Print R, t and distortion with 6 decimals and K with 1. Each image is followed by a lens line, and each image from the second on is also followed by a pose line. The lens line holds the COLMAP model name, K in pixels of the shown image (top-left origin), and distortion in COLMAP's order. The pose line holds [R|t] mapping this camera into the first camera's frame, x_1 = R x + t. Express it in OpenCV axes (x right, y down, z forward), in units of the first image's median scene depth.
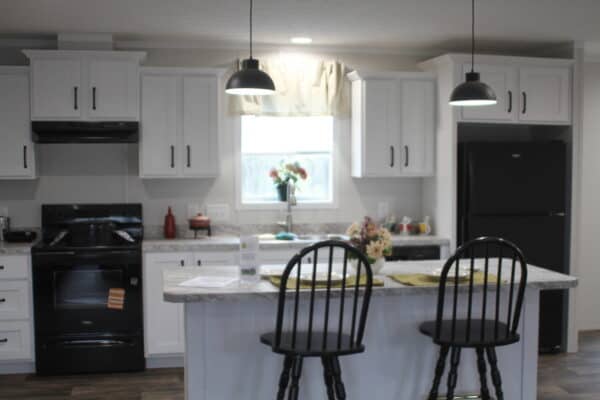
lens RADIAL K [[755.8, 0, 300.0], [0, 755.8, 200.0], [0, 0, 1]] dist [-0.198431, 0.020874]
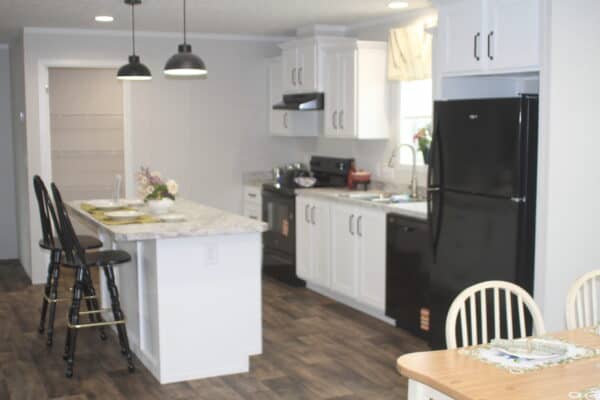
lens RADIAL K [[755.8, 0, 300.0], [0, 755.8, 200.0], [0, 0, 1]] dist [-0.198431, 0.020874]
pose [[0.246738, 0.097107, -0.964205, 1.046546], [-0.052075, 0.994858, 0.086868, -0.034553], [0.967682, 0.028777, 0.250526, 0.684154]]
